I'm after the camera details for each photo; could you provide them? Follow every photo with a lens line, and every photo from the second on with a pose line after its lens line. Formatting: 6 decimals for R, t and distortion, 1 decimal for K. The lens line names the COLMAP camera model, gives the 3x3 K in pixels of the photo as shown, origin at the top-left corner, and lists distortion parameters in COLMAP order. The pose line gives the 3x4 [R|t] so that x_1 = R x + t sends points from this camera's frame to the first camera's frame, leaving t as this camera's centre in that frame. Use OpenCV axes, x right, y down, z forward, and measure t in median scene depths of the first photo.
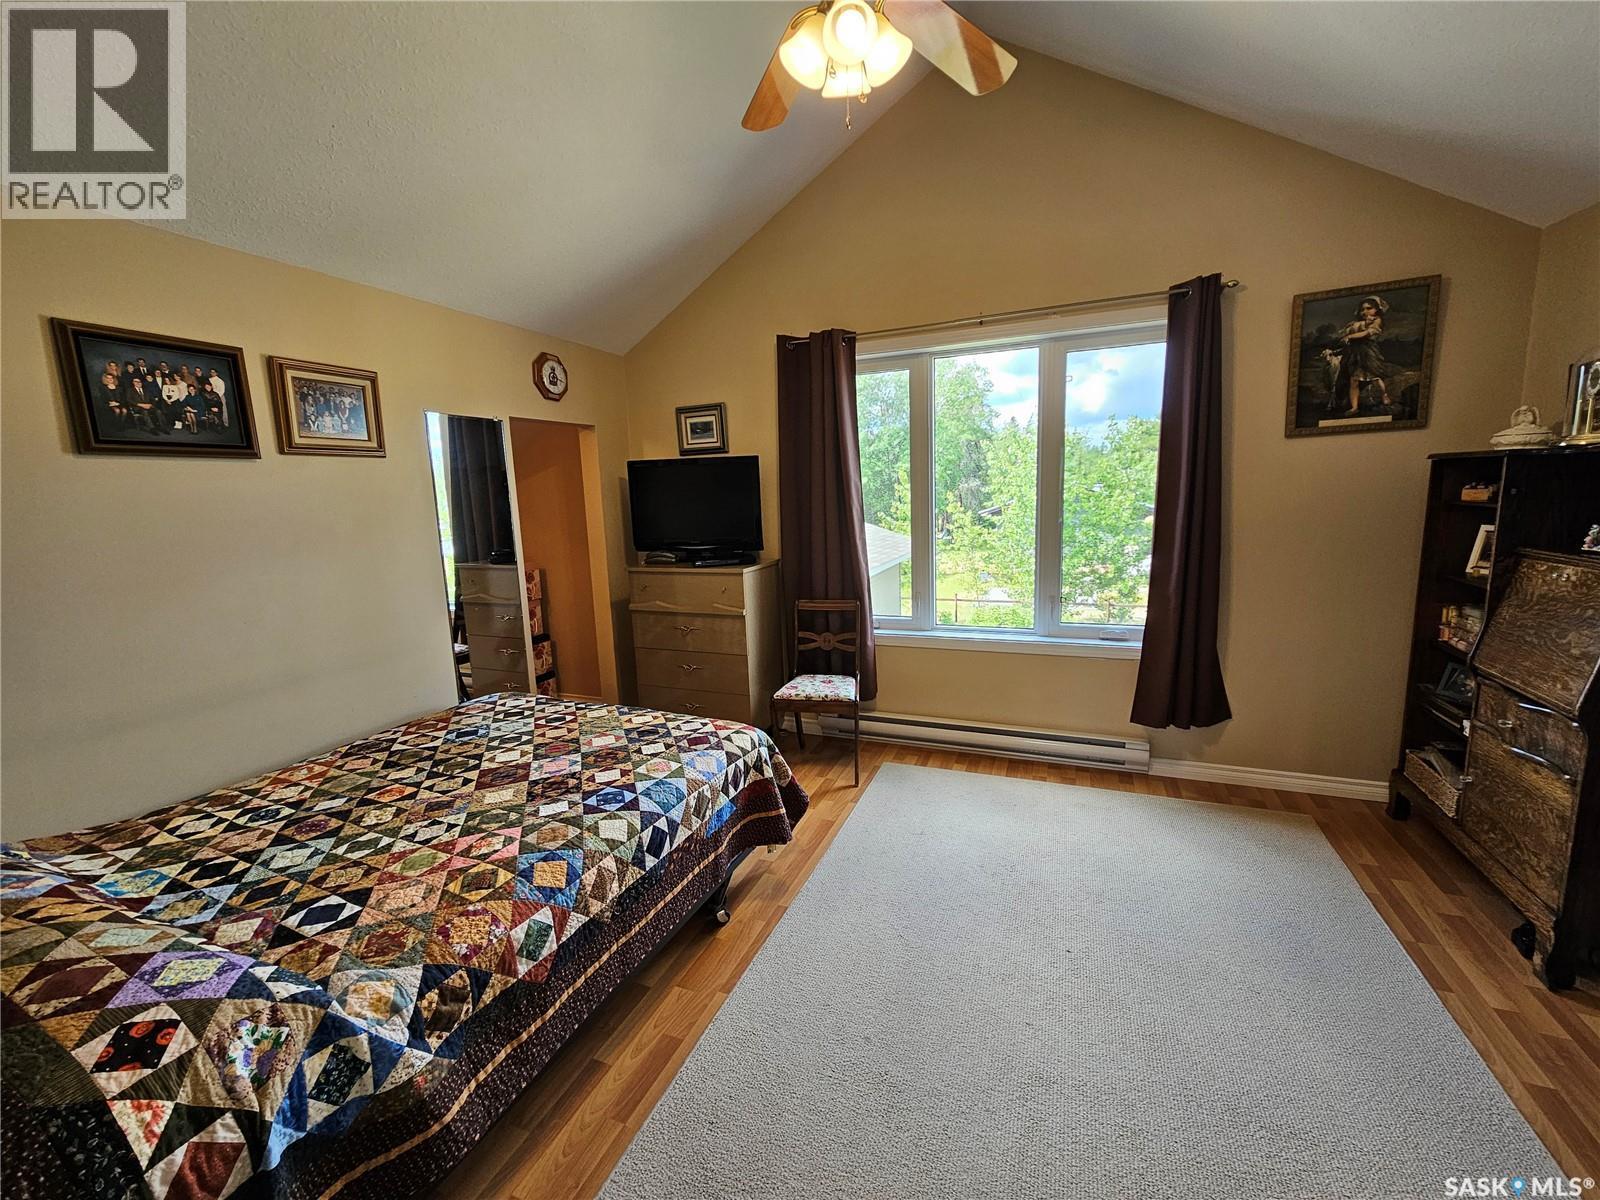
lens RADIAL K [[654.9, 0, 809.0], [0, 654.9, 586.9], [0, 0, 1]] dist [0.000065, 0.000662]
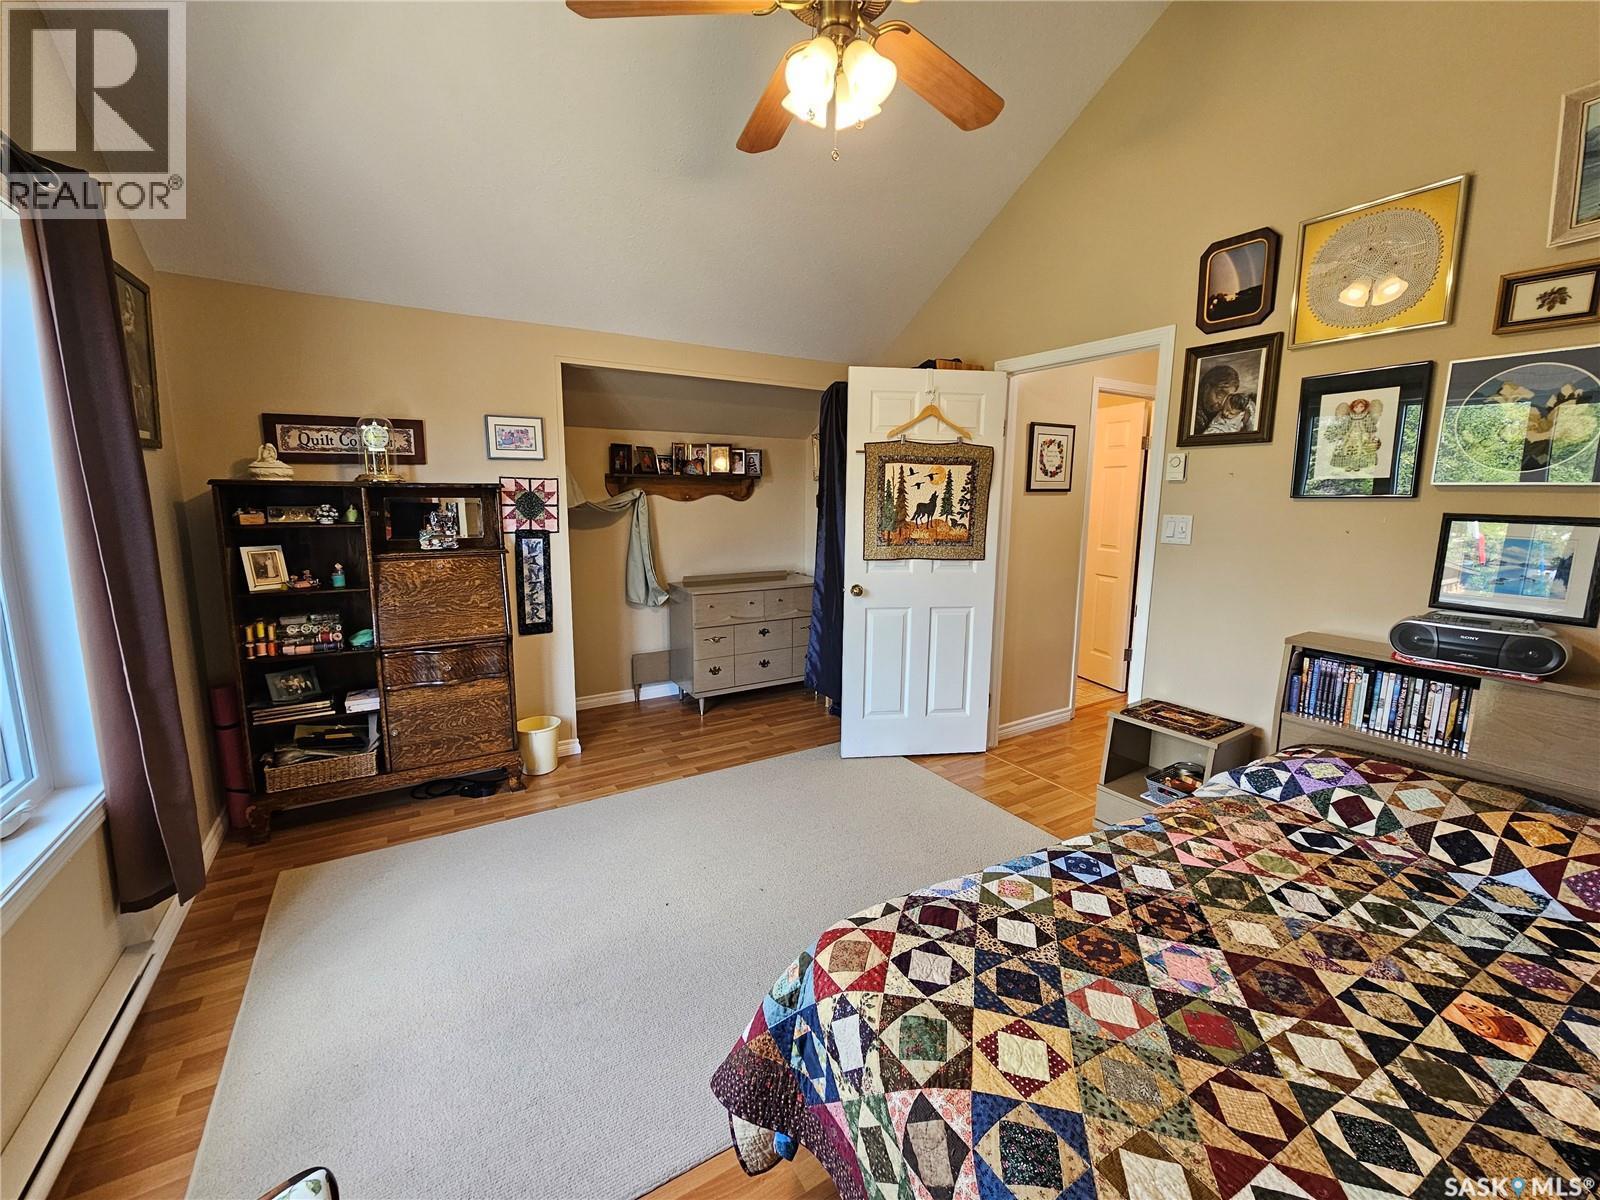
lens RADIAL K [[654.9, 0, 800.8], [0, 654.9, 594.0], [0, 0, 1]] dist [0.000065, 0.000662]
pose [[-0.799645, -0.067162, 0.596705, -0.427871], [0.109082, 0.960943, 0.254340, -0.229254], [-0.590482, 0.268471, -0.761088, 1.527477]]
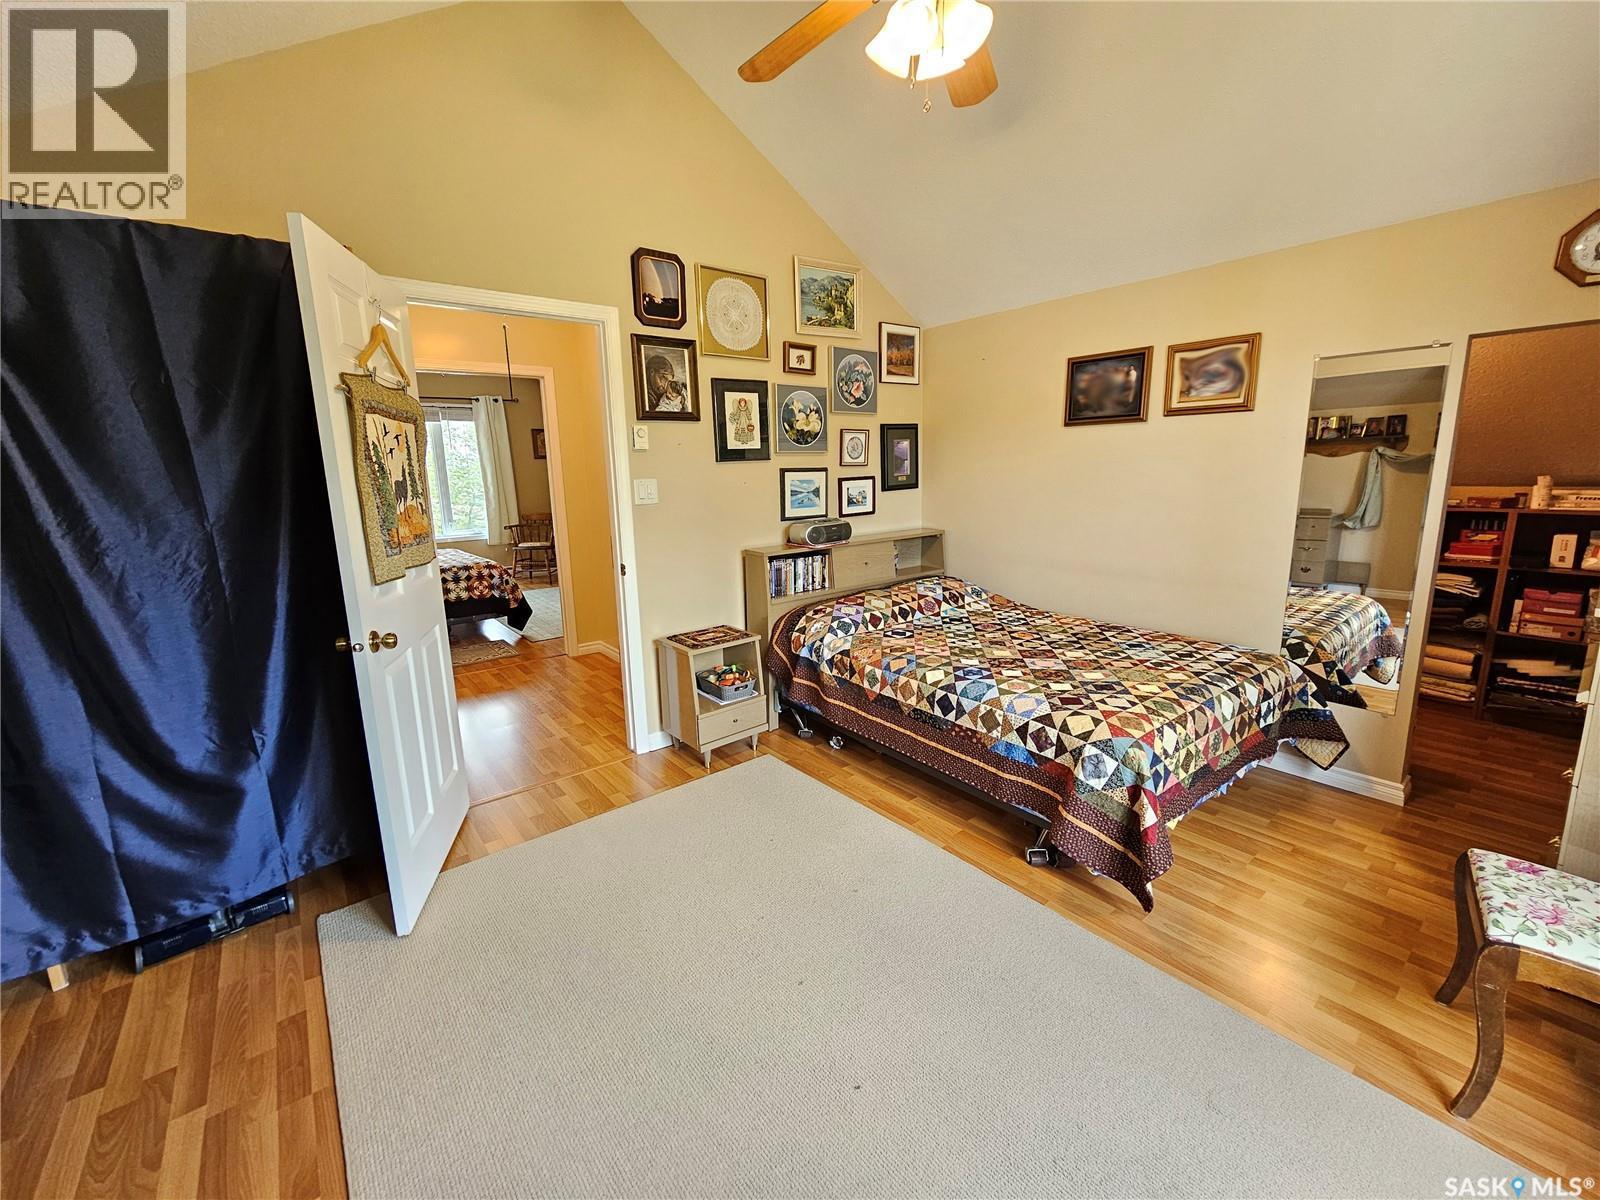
lens RADIAL K [[654.9, 0, 802.9], [0, 654.9, 595.8], [0, 0, 1]] dist [0.000065, 0.000662]
pose [[-0.487895, 0.214421, -0.846157, 0.904553], [-0.092092, 0.951307, 0.294166, -0.190524], [0.868031, 0.221447, -0.444392, 1.107781]]
